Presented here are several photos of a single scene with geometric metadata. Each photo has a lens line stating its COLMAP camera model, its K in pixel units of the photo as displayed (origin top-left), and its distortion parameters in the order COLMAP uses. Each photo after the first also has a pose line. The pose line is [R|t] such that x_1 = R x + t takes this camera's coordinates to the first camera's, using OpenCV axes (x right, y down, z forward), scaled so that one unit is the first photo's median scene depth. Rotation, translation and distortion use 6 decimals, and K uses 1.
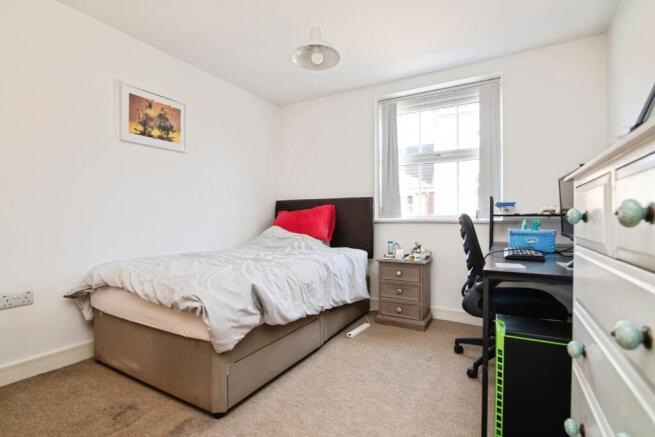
lens RADIAL K [[306.9, 0, 327.5], [0, 306.9, 218.5], [0, 0, 1]] dist [-0.014919, -0.000271]
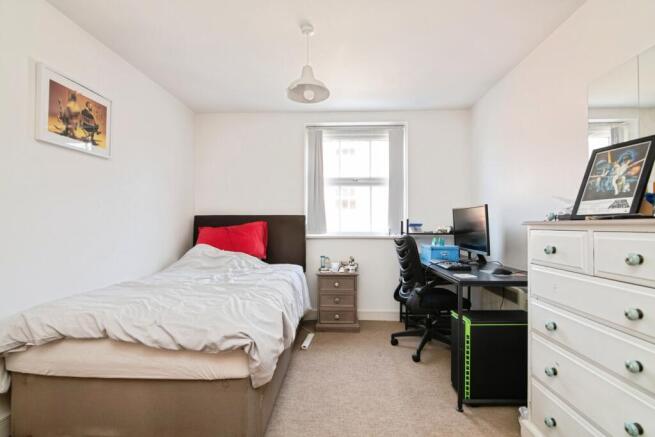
lens RADIAL K [[306.9, 0, 327.5], [0, 306.9, 218.5], [0, 0, 1]] dist [-0.014919, -0.000271]
pose [[0.882931, 0.010671, 0.469382, -0.340486], [-0.002900, 0.999847, -0.017274, -0.046719], [-0.469494, 0.013890, 0.882826, 0.011564]]
